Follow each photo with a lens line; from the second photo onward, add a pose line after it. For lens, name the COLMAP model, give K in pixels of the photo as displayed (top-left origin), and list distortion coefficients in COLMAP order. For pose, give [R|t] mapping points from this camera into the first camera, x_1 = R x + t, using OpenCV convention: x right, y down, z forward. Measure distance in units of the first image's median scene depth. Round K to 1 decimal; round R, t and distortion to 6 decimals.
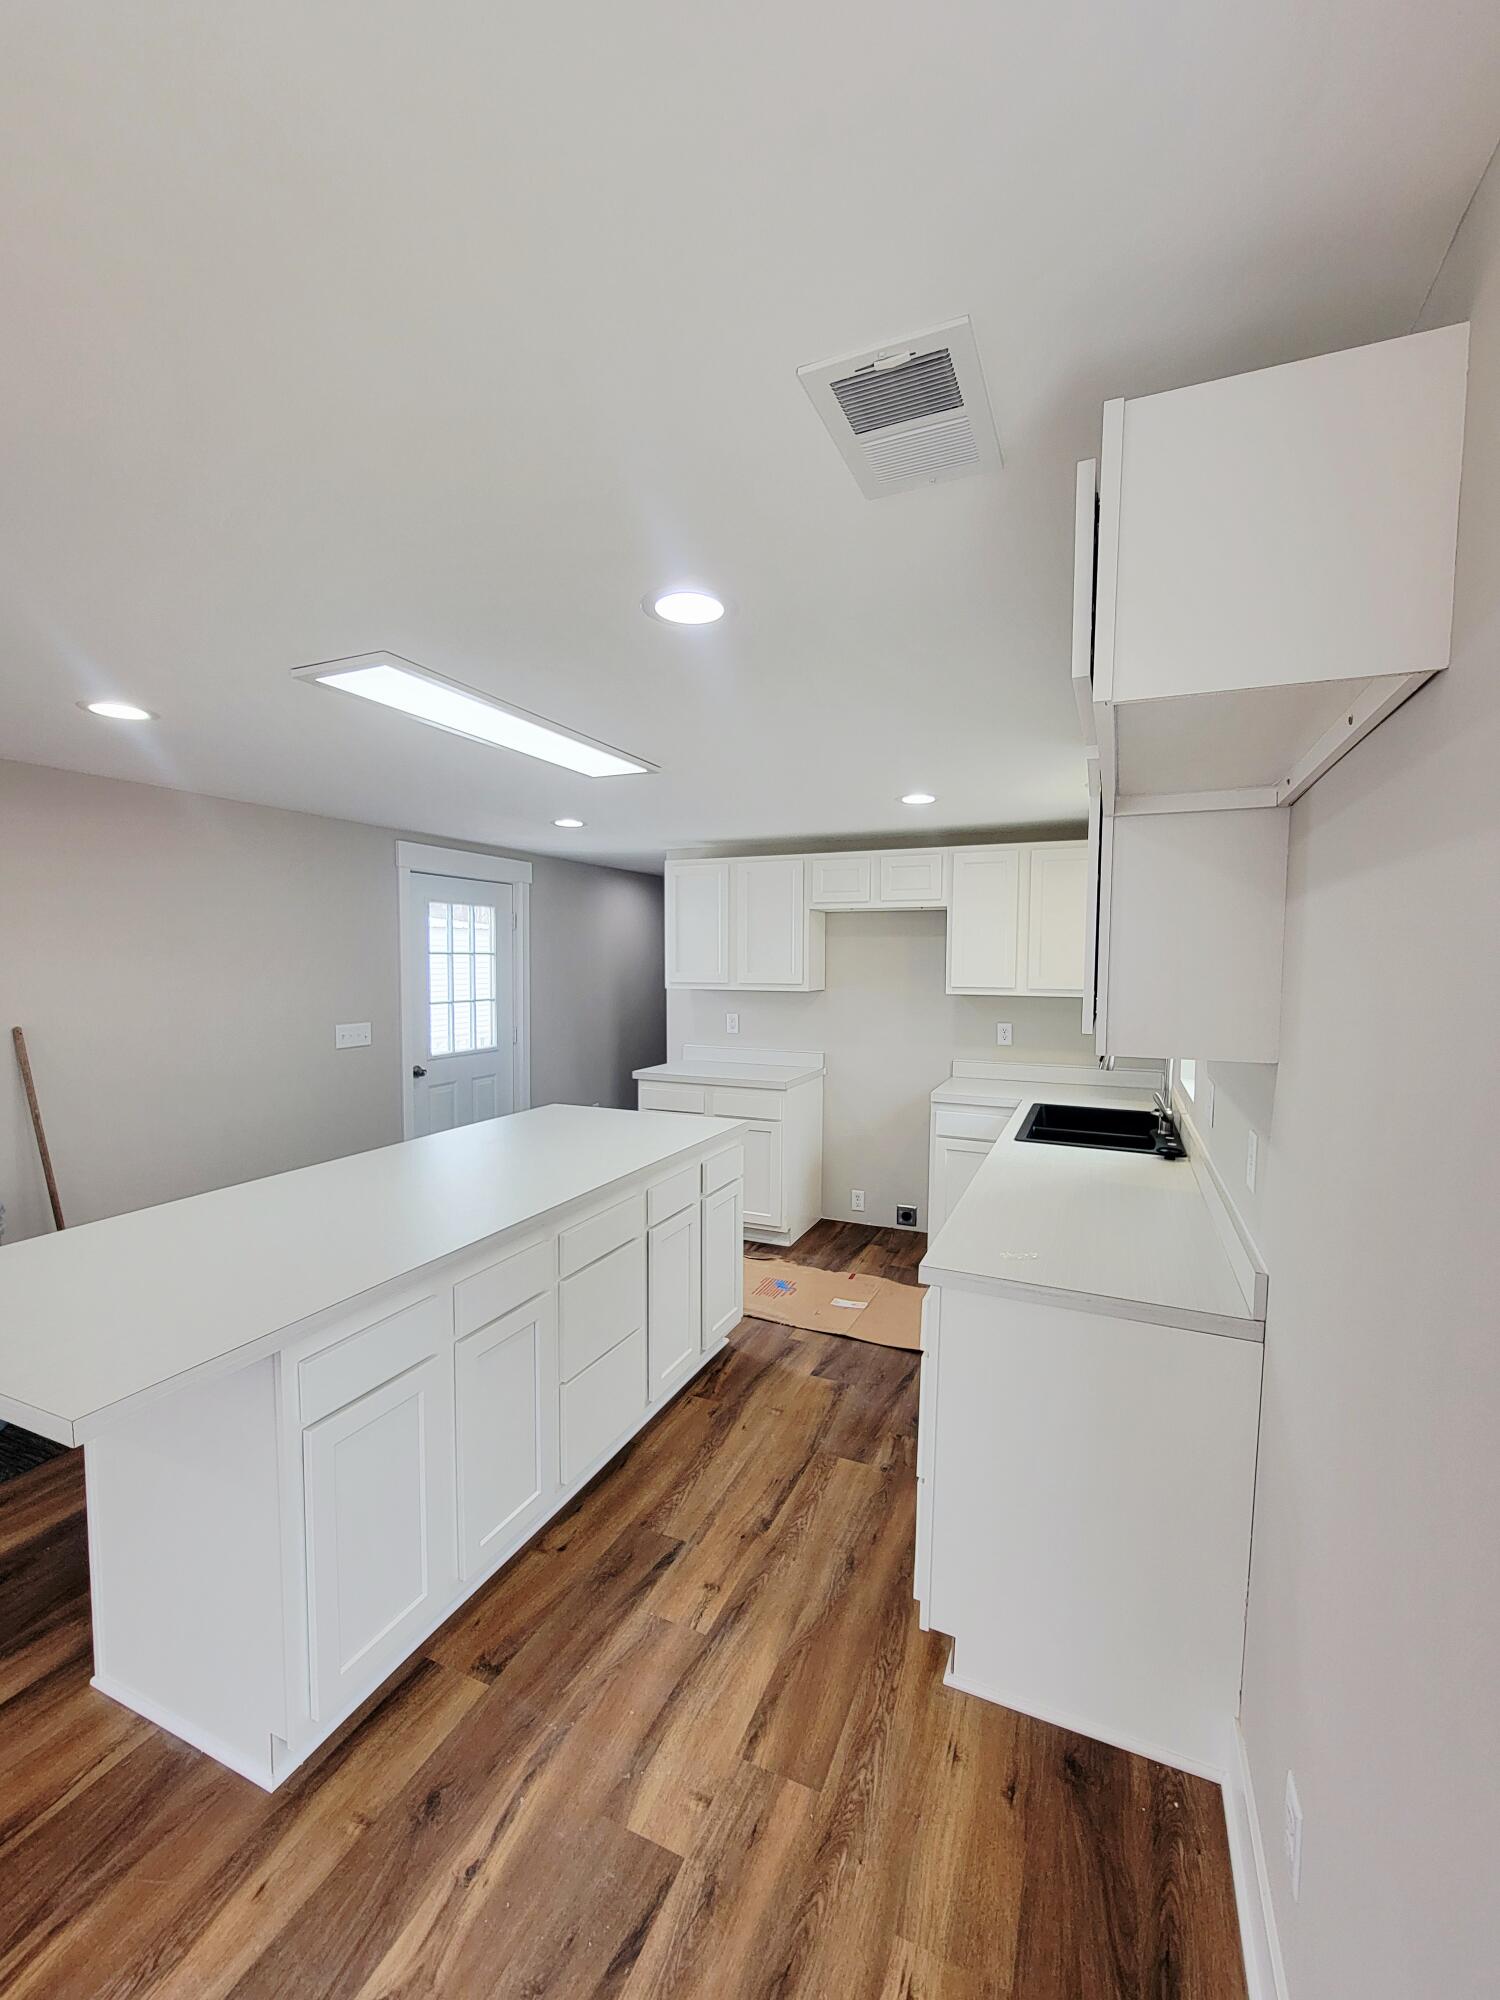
lens RADIAL K [[815.0, 0, 751.2], [0, 815.0, 1005.1], [0, 0, 1]] dist [-0.000424, -0.000160]
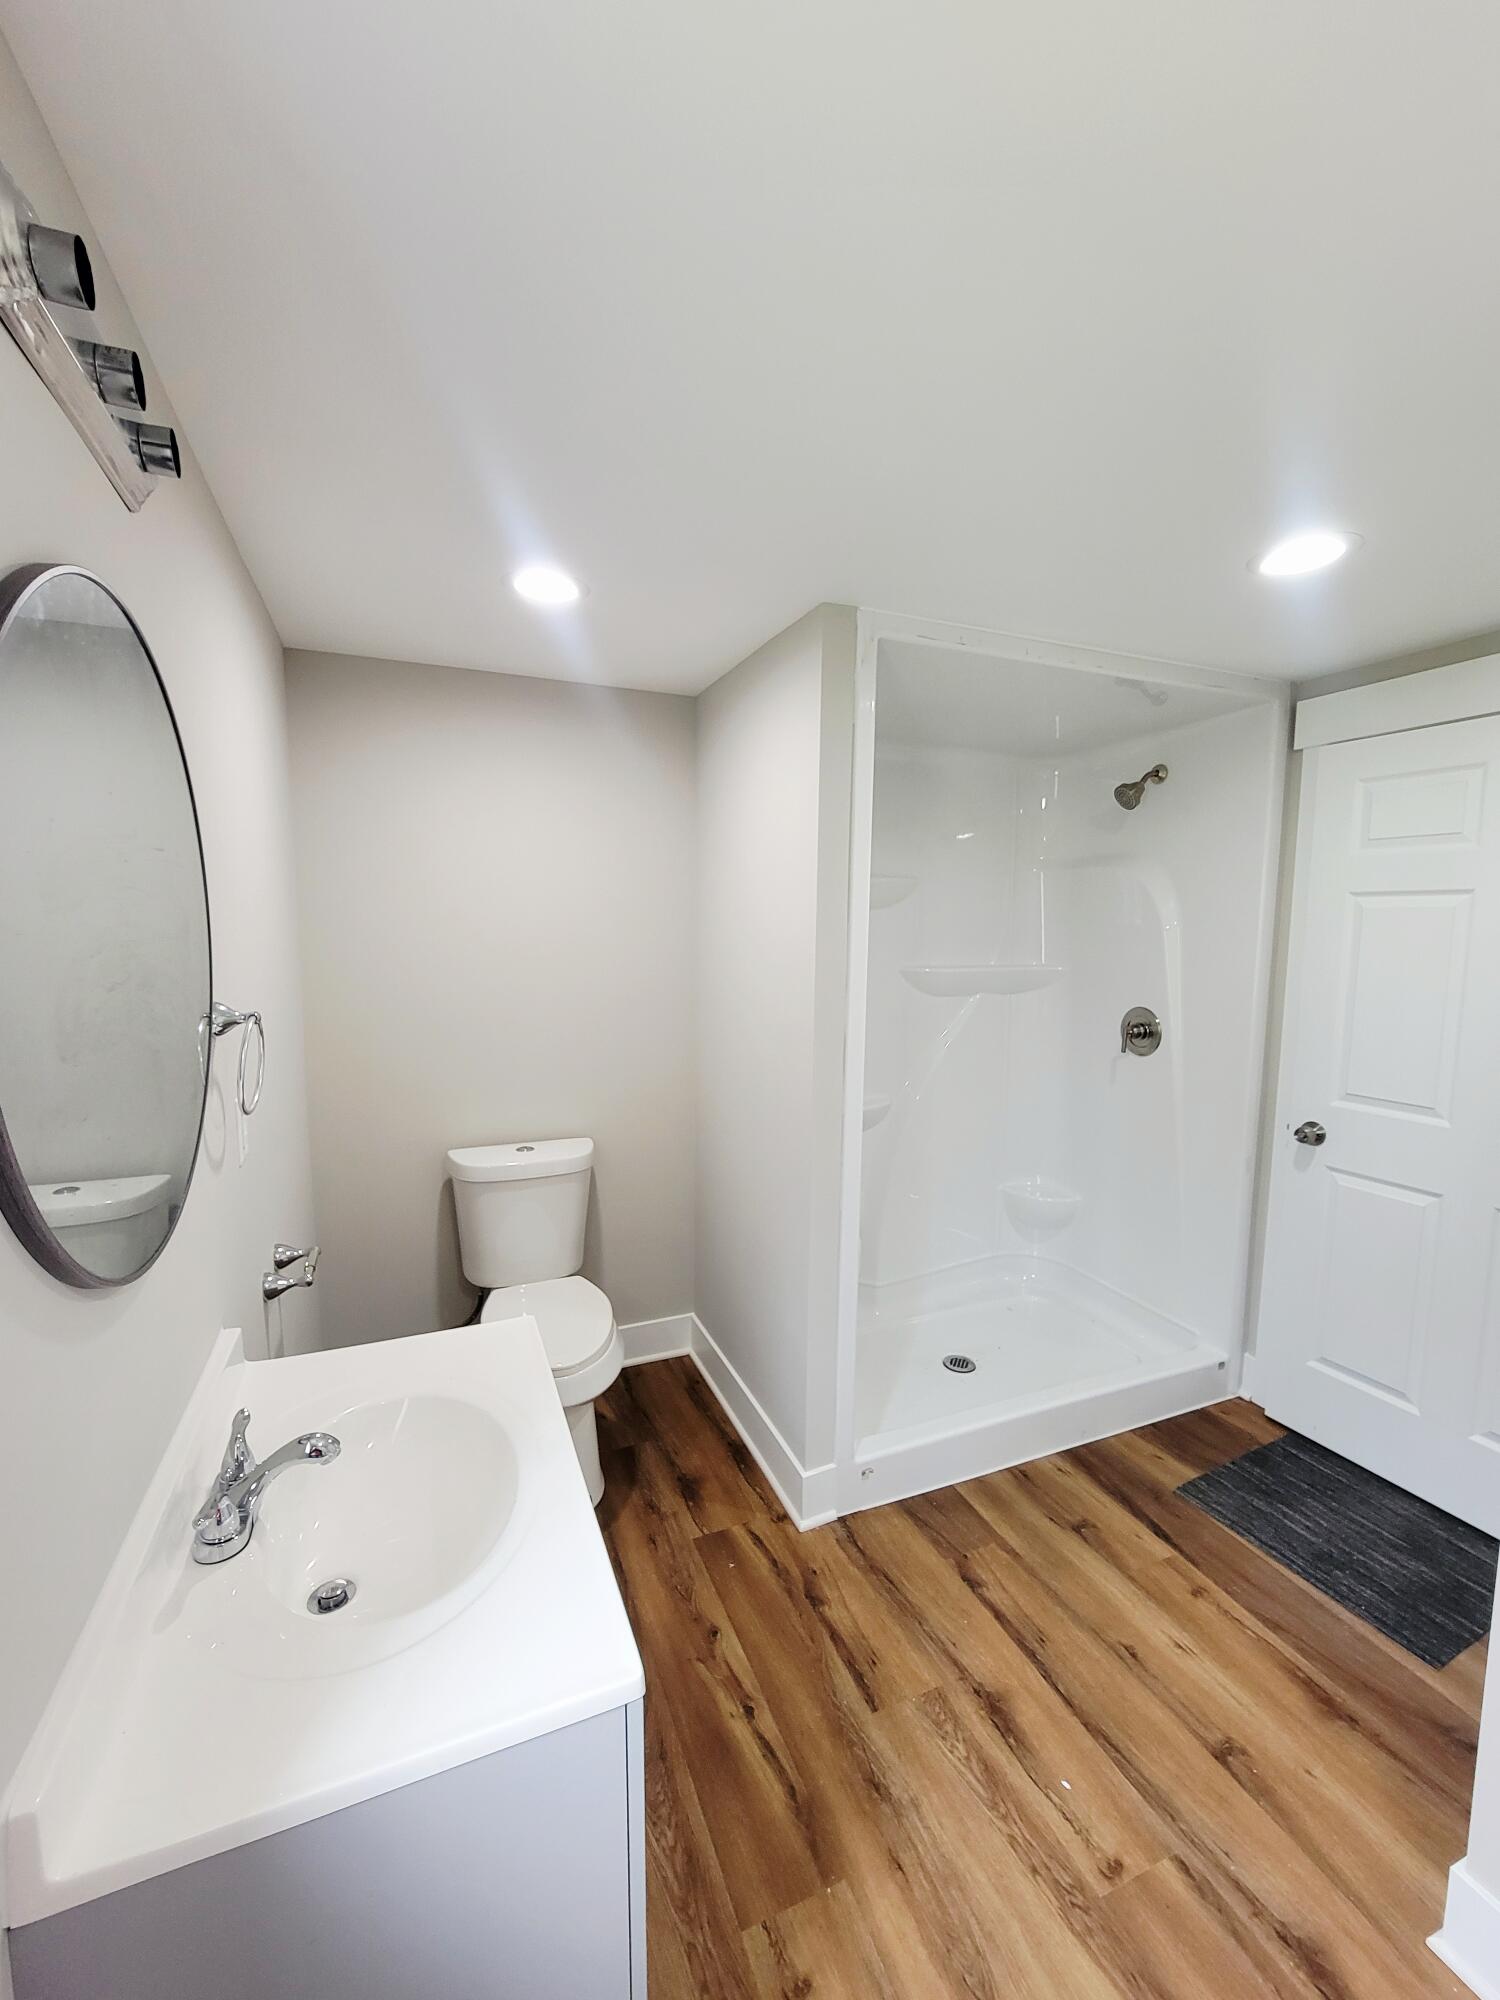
lens RADIAL K [[815.0, 0, 750.3], [0, 815.0, 1002.2], [0, 0, 1]] dist [-0.000424, -0.000160]
pose [[-0.690815, 0.065455, -0.720062, 0.422020], [-0.053907, 0.988459, 0.141570, -0.079276], [0.721019, 0.136616, -0.679315, 1.683641]]
